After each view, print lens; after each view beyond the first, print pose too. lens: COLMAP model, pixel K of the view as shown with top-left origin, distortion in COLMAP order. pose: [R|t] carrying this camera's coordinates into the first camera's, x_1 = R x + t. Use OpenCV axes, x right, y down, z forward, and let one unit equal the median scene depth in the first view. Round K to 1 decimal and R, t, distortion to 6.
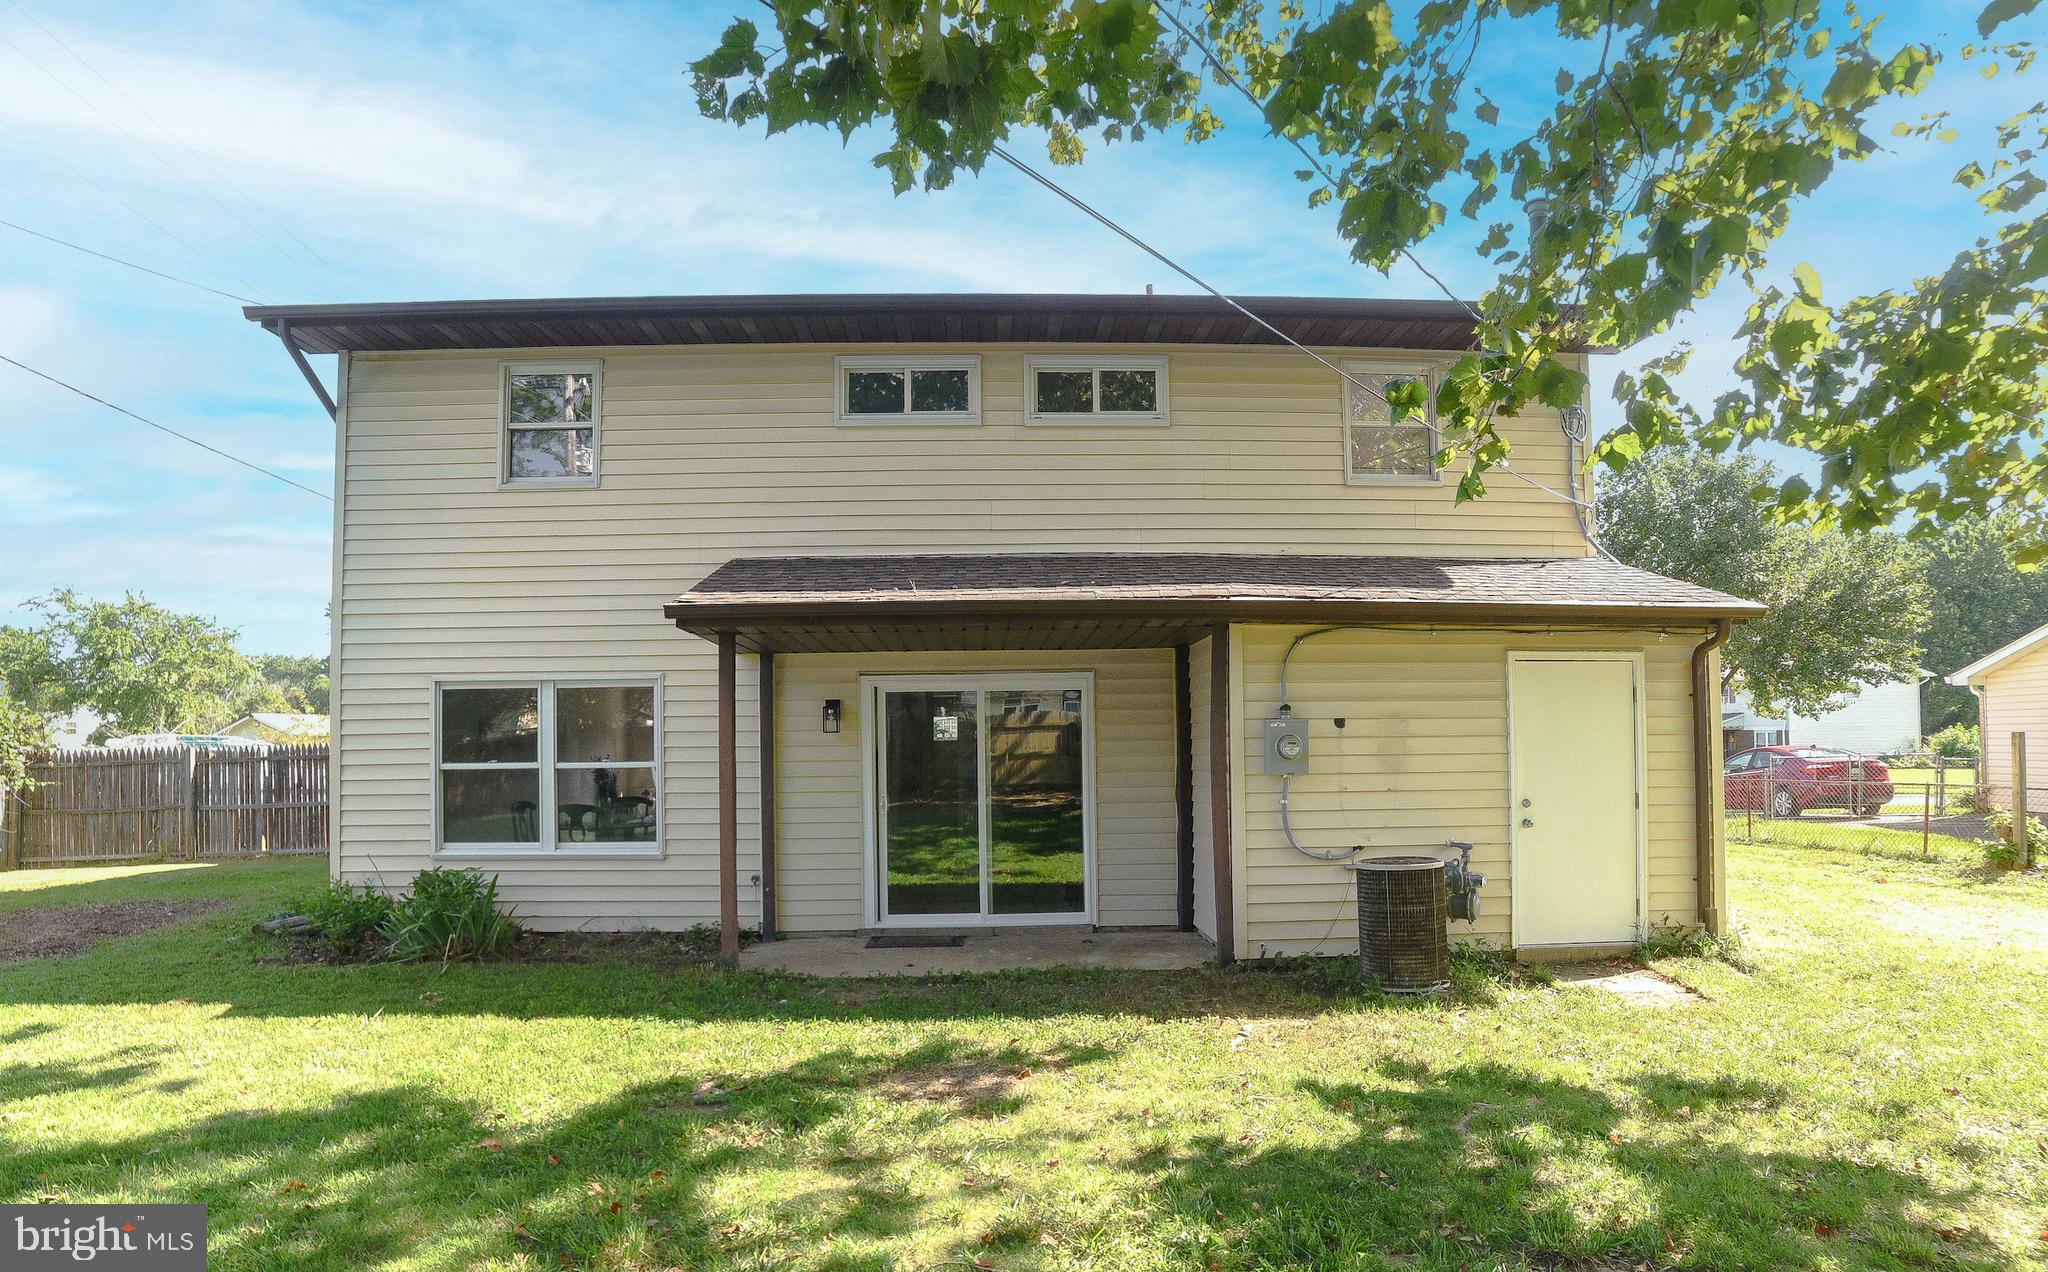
lens RADIAL K [[1116.1, 0, 1028.4], [0, 1116.1, 626.4], [0, 0, 1]] dist [-0.019547, -0.000672]
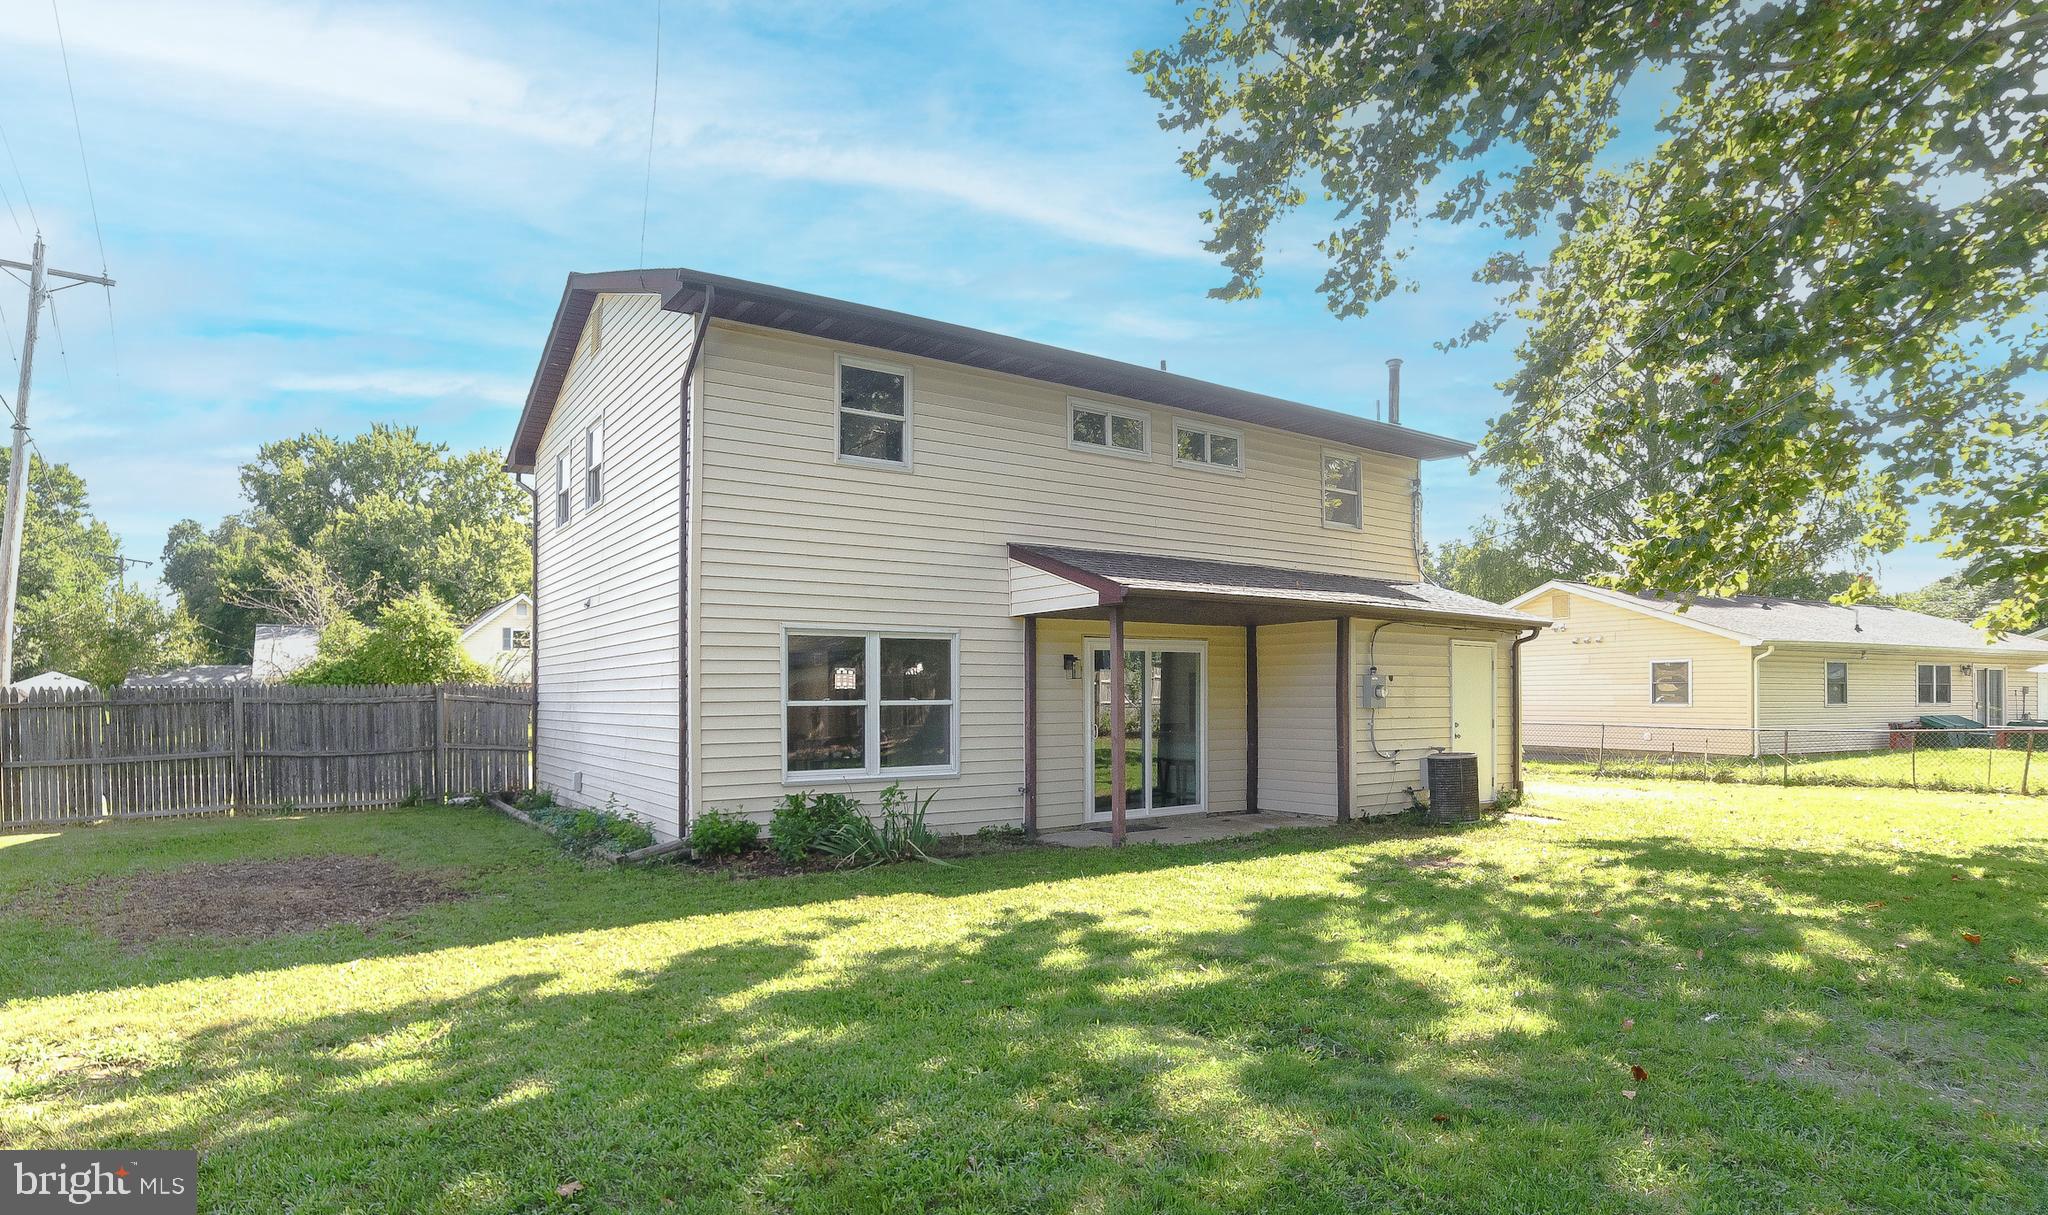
lens RADIAL K [[1089.0, 0, 1023.5], [0, 1089.0, 613.2], [0, 0, 1]] dist [-0.004824, -0.000266]
pose [[0.823263, 0.051028, 0.565362, -0.962102], [-0.064799, 0.997889, 0.004292, 0.014017], [-0.563949, -0.040168, 0.824832, -0.045431]]
